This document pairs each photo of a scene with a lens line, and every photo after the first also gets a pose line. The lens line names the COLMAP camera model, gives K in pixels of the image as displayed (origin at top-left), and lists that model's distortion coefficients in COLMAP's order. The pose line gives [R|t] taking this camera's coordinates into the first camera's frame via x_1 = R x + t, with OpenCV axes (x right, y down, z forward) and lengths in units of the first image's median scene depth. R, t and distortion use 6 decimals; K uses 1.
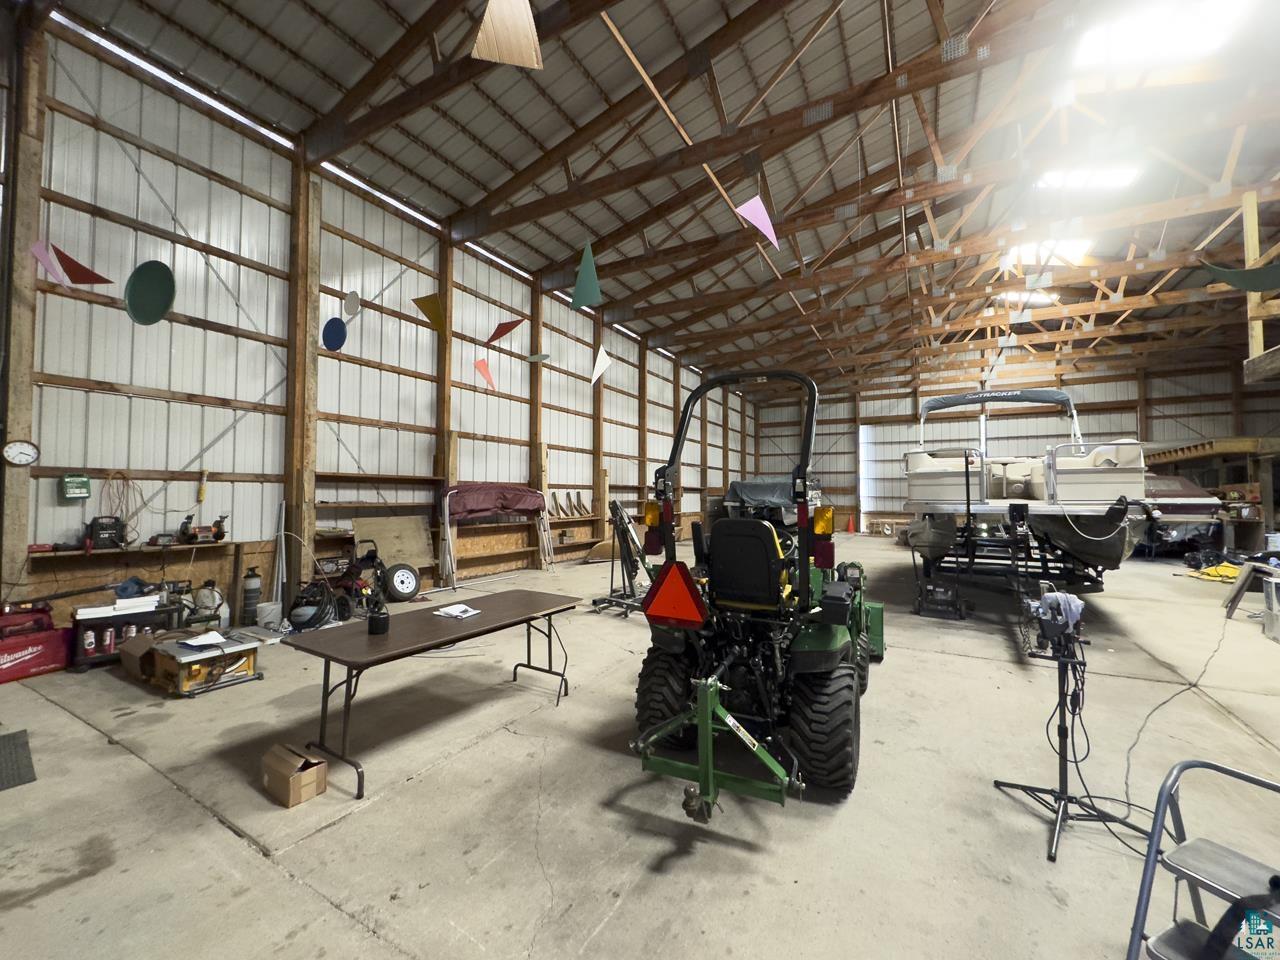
lens RADIAL K [[511.9, 0, 641.6], [0, 511.9, 478.7], [0, 0, 1]] dist [-0.002668, 0.000093]
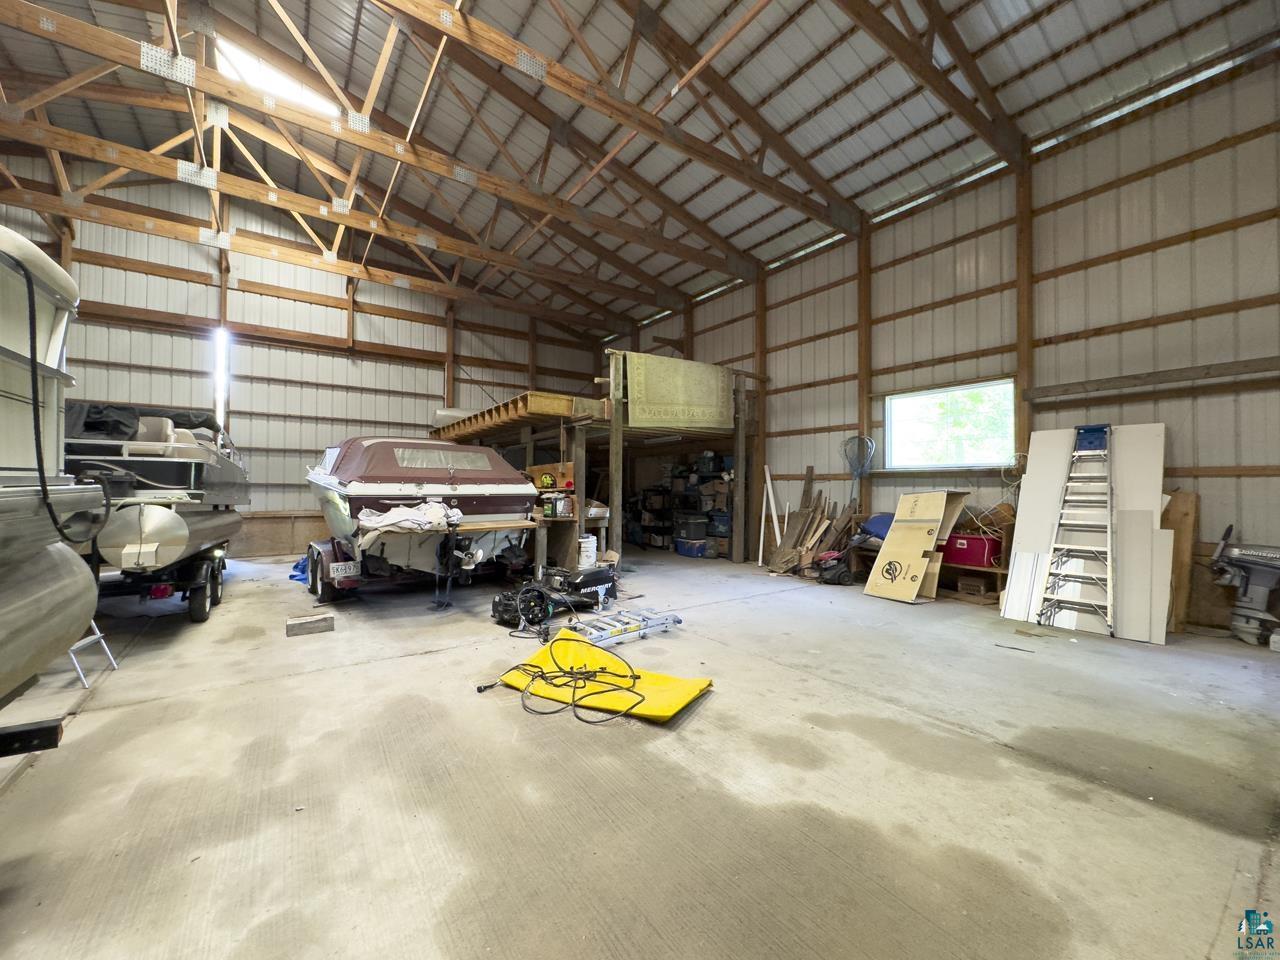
lens RADIAL K [[511.9, 0, 642.2], [0, 511.9, 477.6], [0, 0, 1]] dist [-0.002668, 0.000093]
pose [[0.432258, 0.013091, 0.901655, 0.630600], [-0.032657, 0.999466, 0.001144, 0.024335], [-0.901158, -0.029940, 0.432455, 0.613798]]
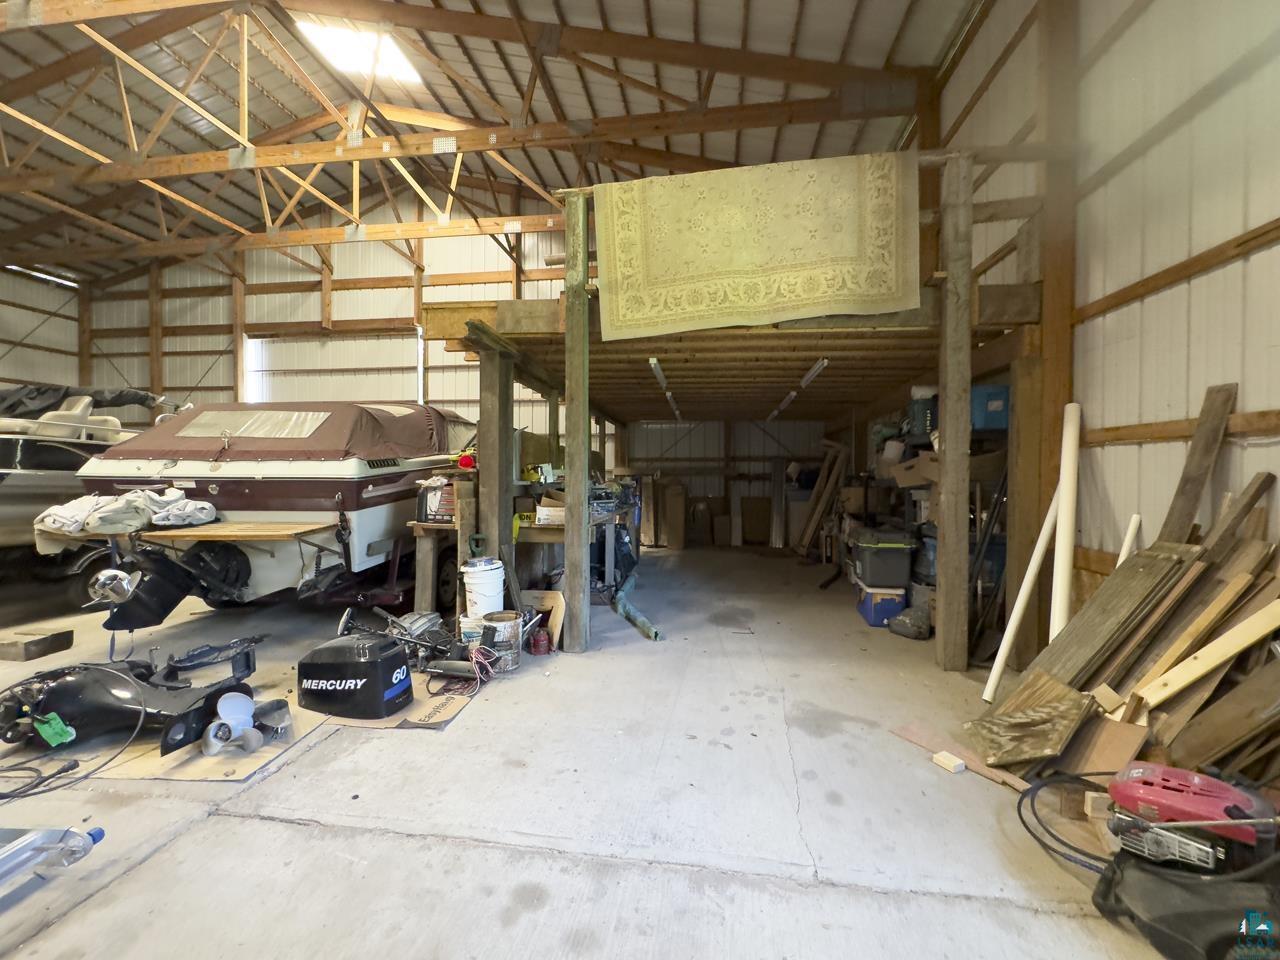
lens RADIAL K [[511.9, 0, 640.3], [0, 511.9, 477.6], [0, 0, 1]] dist [-0.002668, 0.000093]
pose [[0.934457, -0.002561, 0.356068, 1.160438], [-0.013009, 0.999061, 0.041324, 0.031693], [-0.355839, -0.043248, 0.933546, 0.608519]]
